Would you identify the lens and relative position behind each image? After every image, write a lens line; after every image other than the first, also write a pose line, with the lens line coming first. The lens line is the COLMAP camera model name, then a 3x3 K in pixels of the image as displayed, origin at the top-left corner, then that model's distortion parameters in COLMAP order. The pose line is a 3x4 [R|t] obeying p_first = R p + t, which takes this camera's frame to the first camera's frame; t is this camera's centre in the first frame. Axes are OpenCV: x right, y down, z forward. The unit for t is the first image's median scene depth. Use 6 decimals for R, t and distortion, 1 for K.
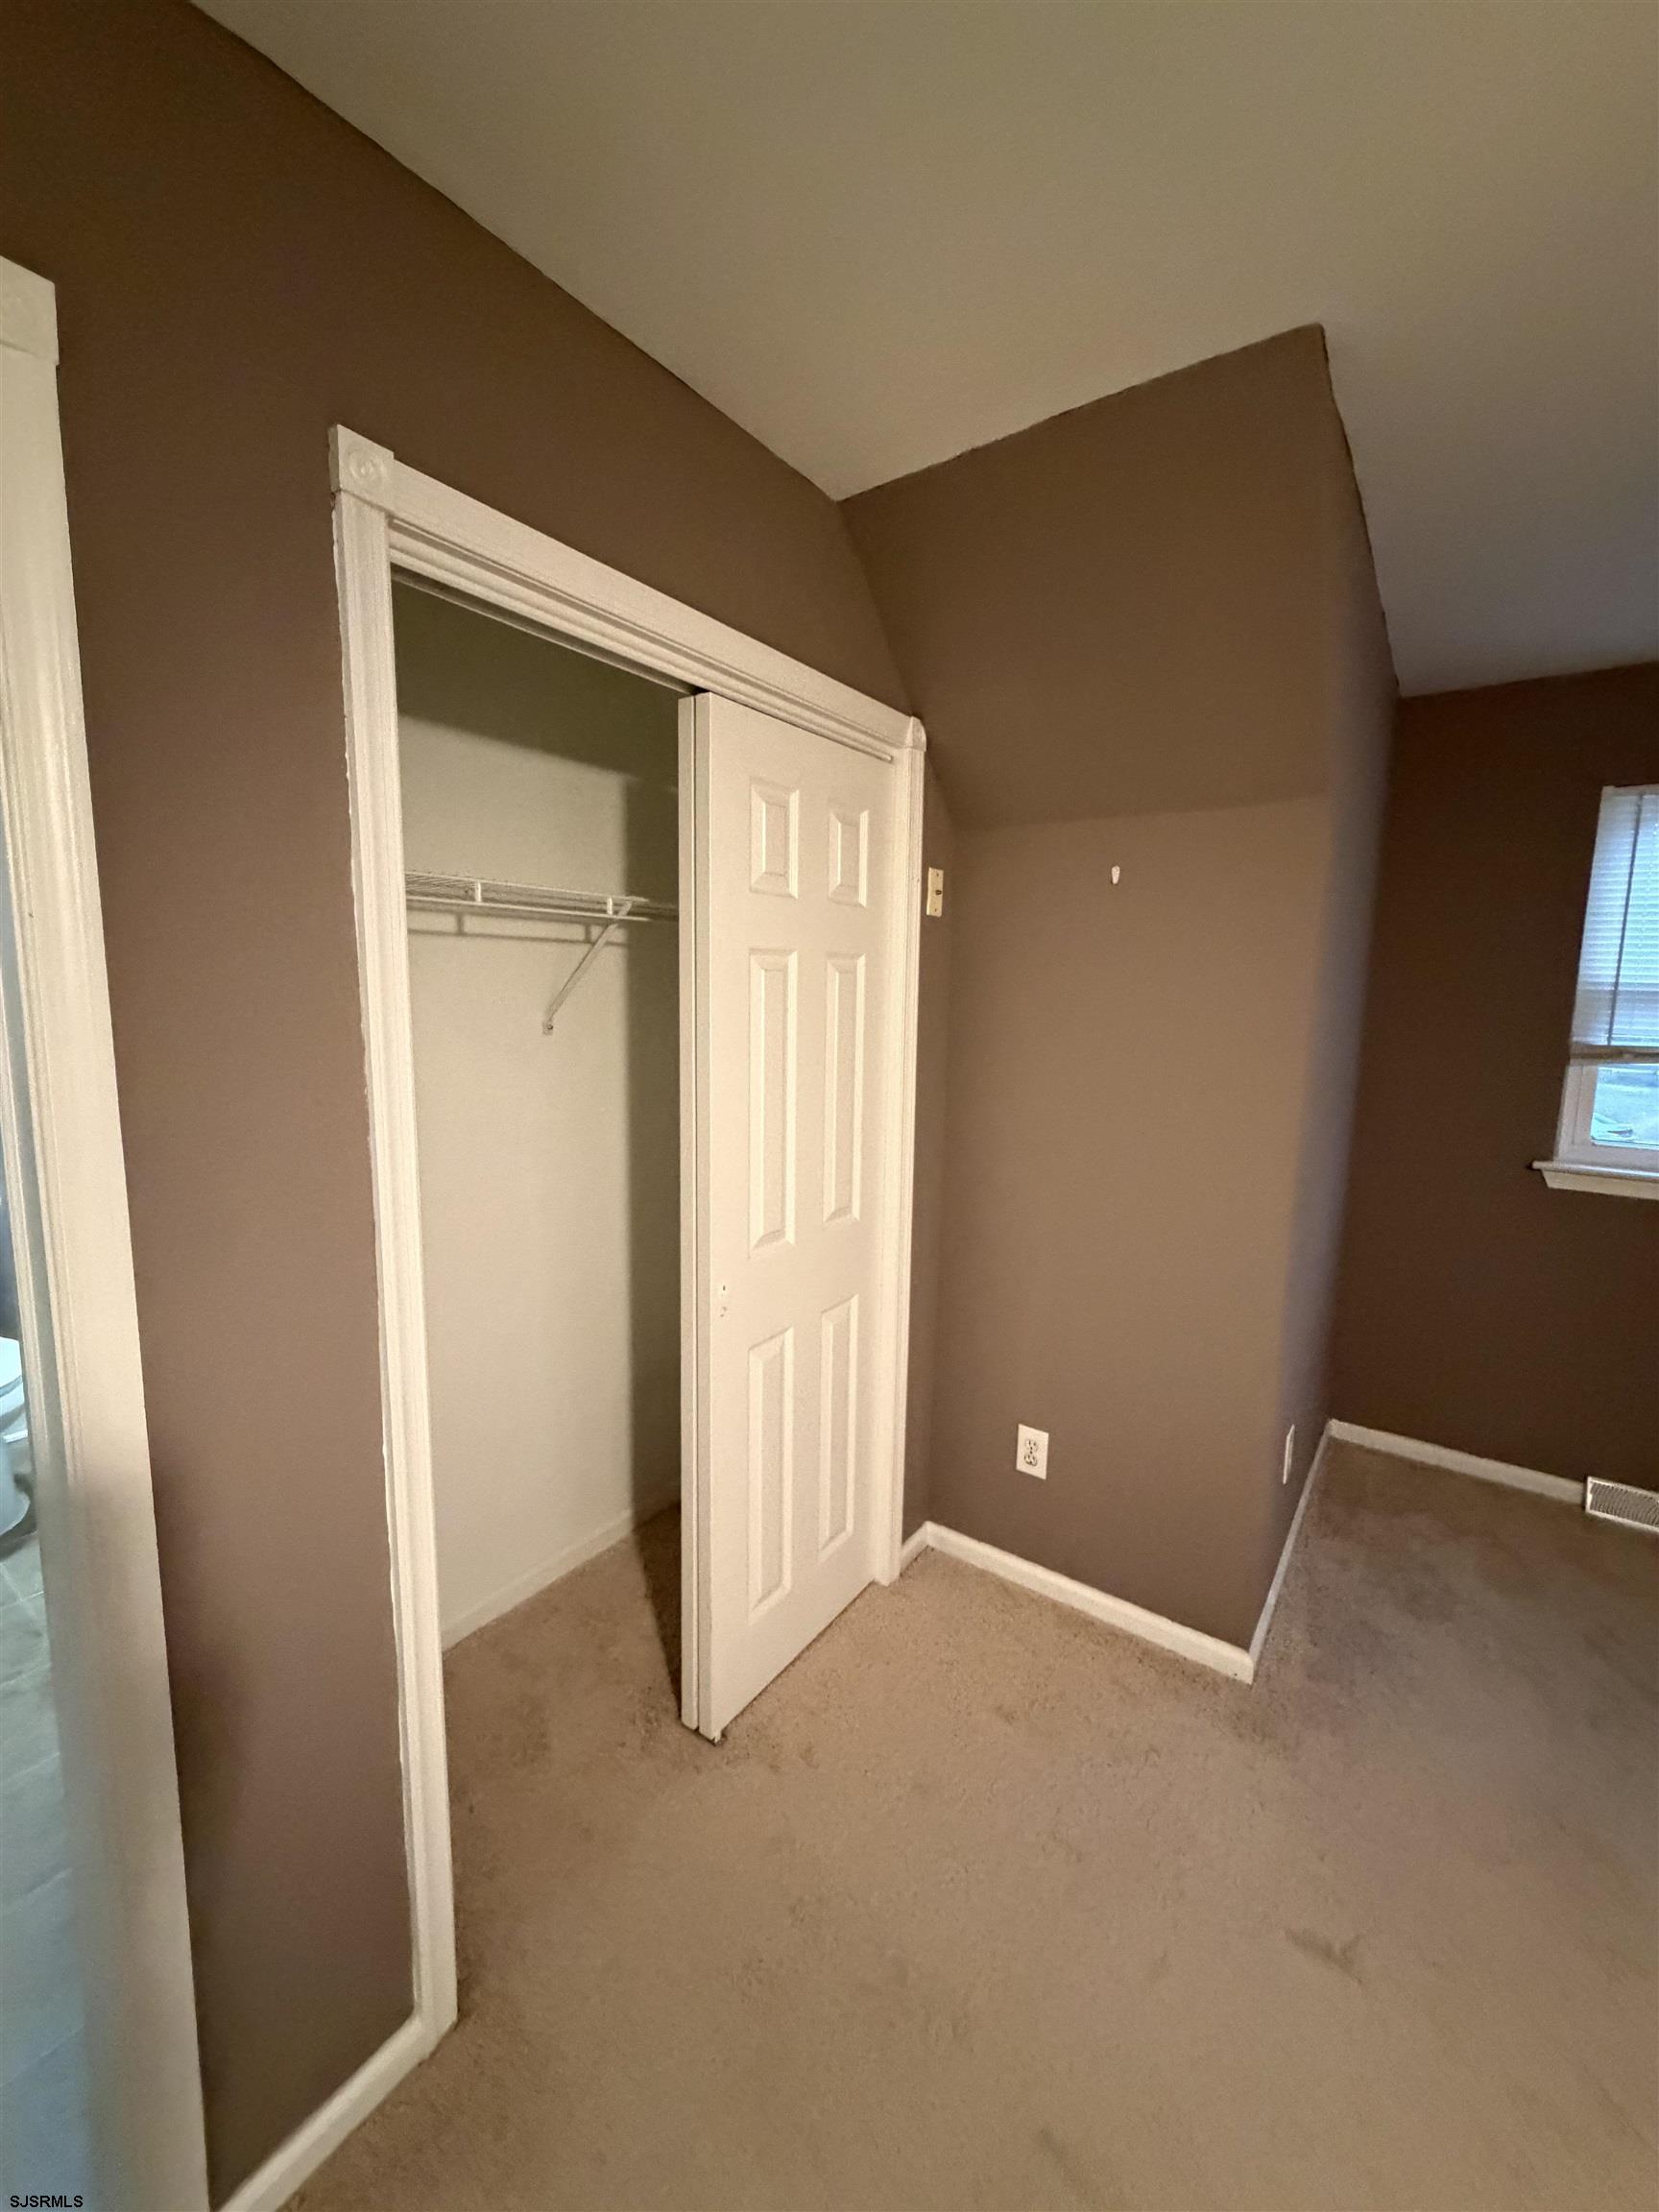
lens RADIAL K [[884.1, 0, 832.8], [0, 884.1, 1100.4], [0, 0, 1]] dist [-0.000797, 0.000677]
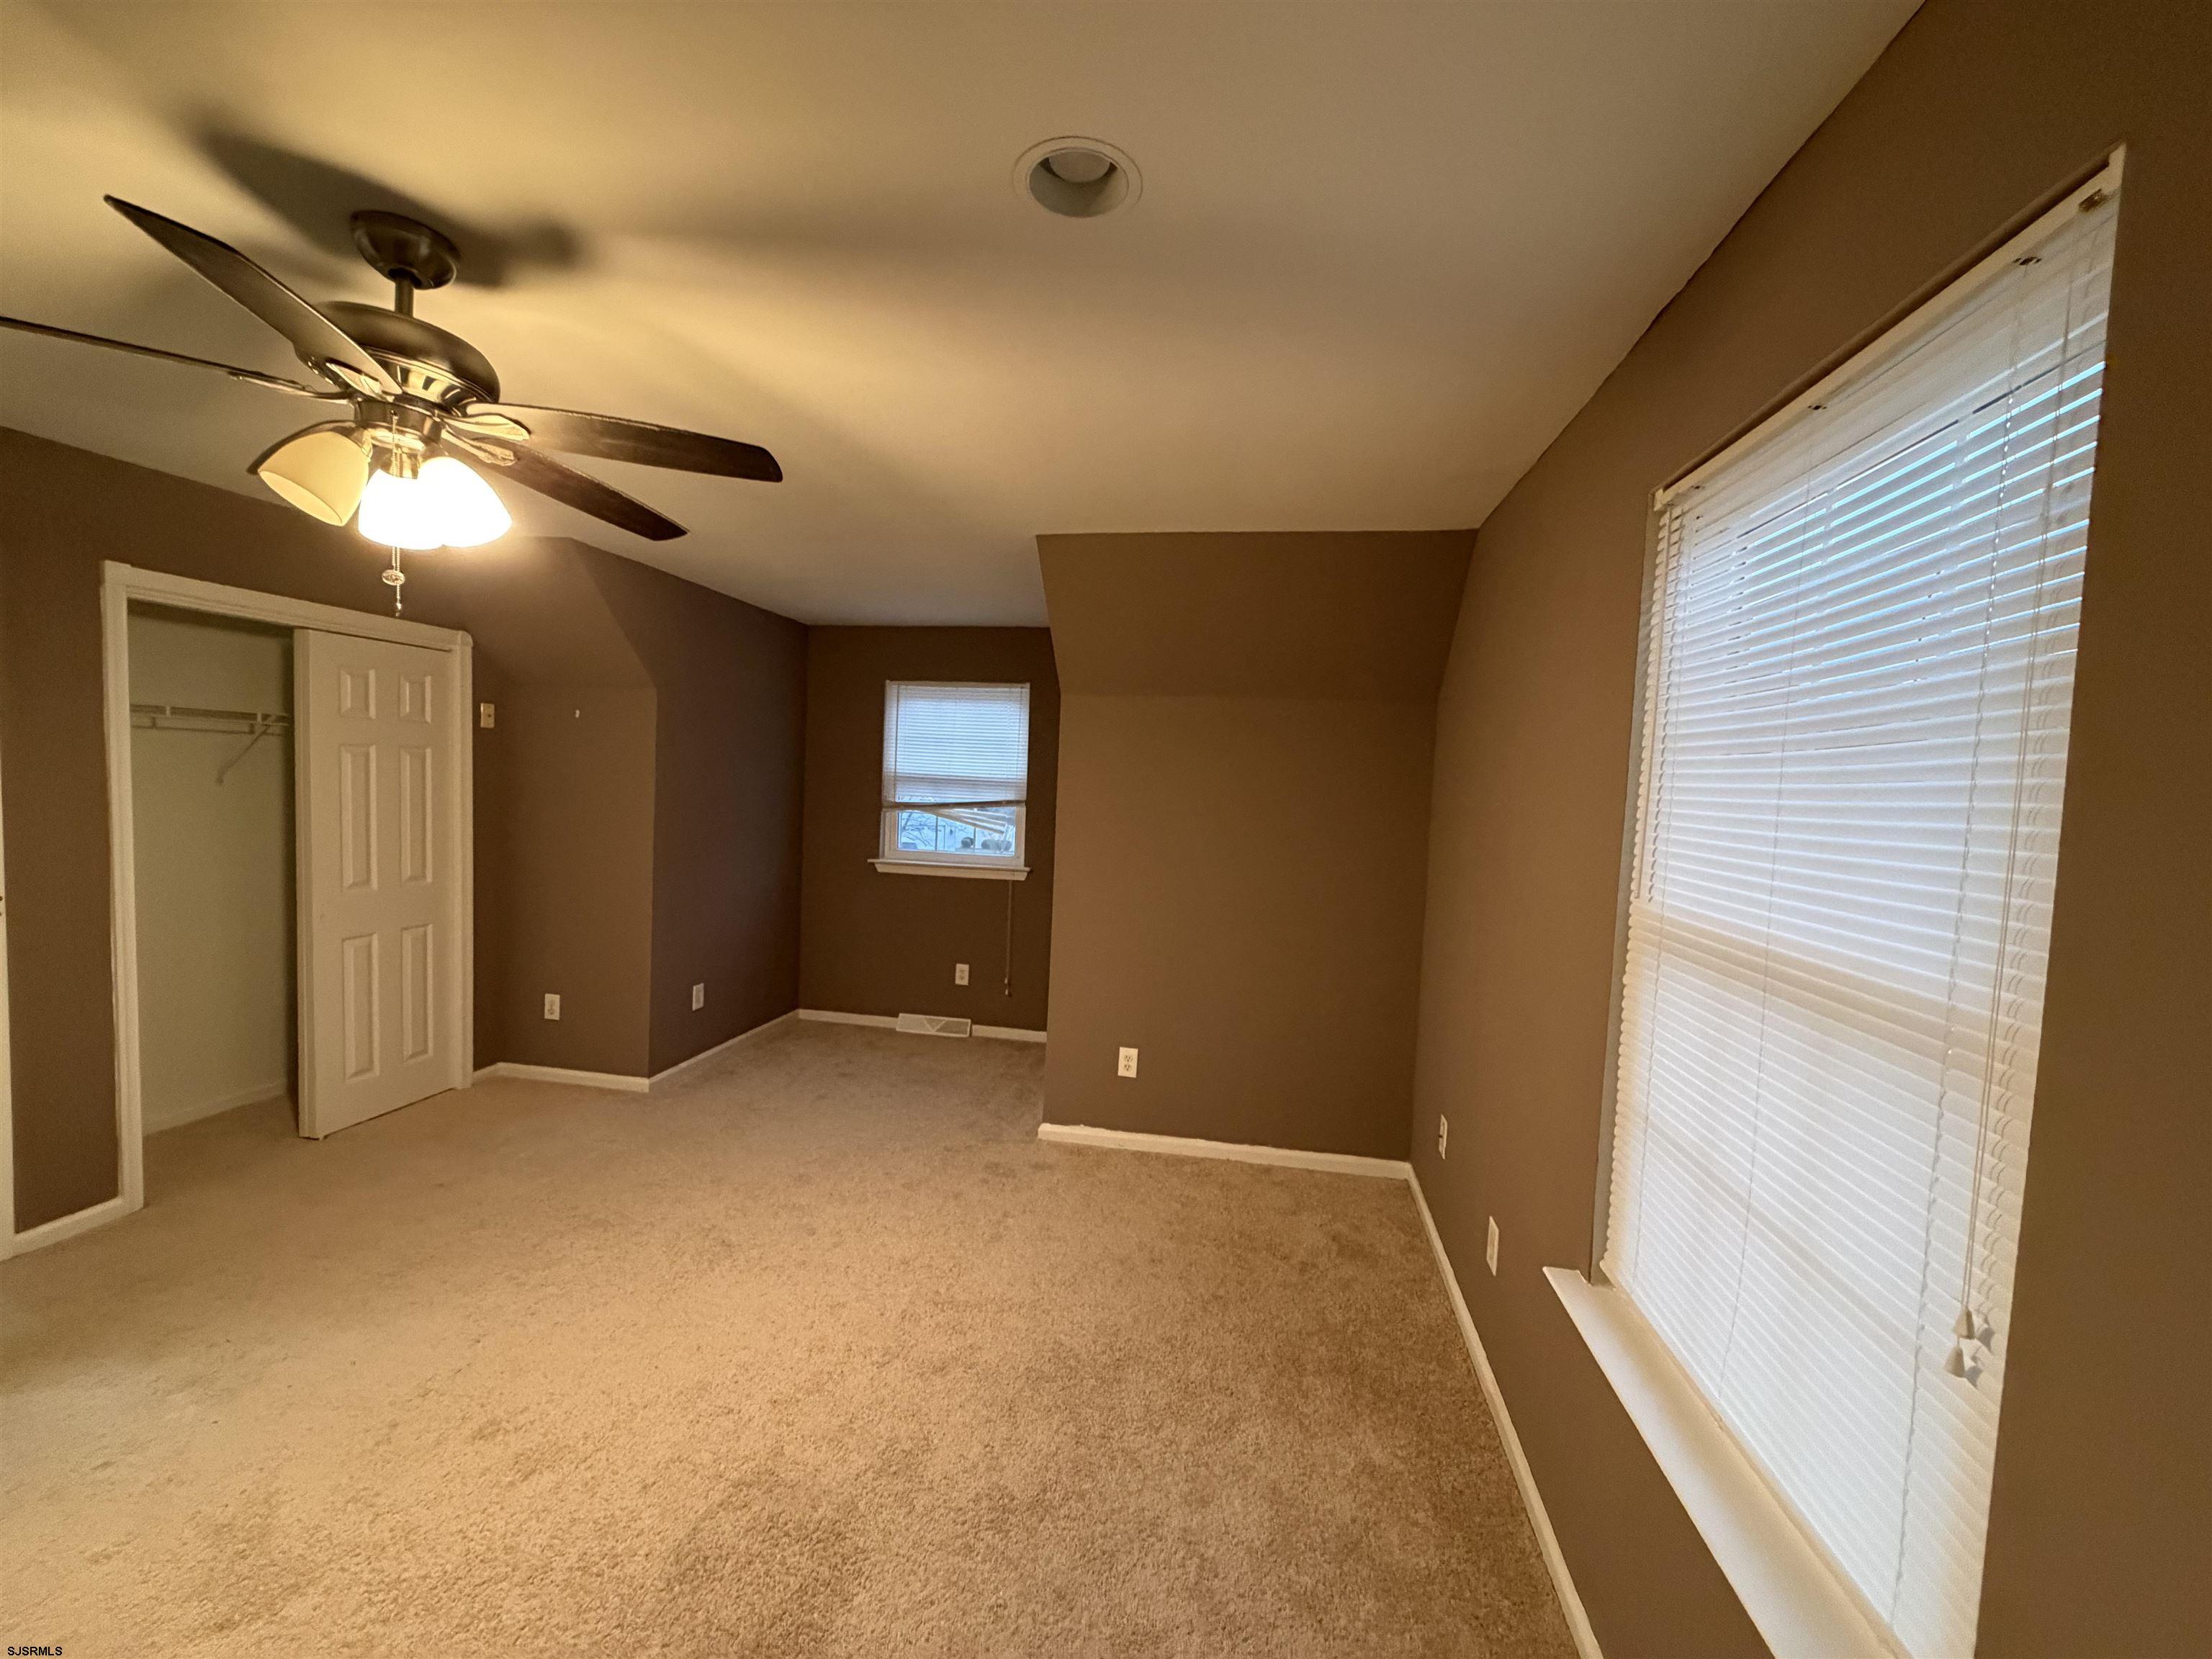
lens RADIAL K [[884.1, 0, 1104.7], [0, 884.1, 834.7], [0, 0, 1]] dist [-0.000797, 0.000677]
pose [[0.905220, -0.005186, 0.424911, 0.549738], [0.029377, 0.998297, -0.050400, 0.172475], [-0.423926, 0.058106, 0.903831, -1.393634]]
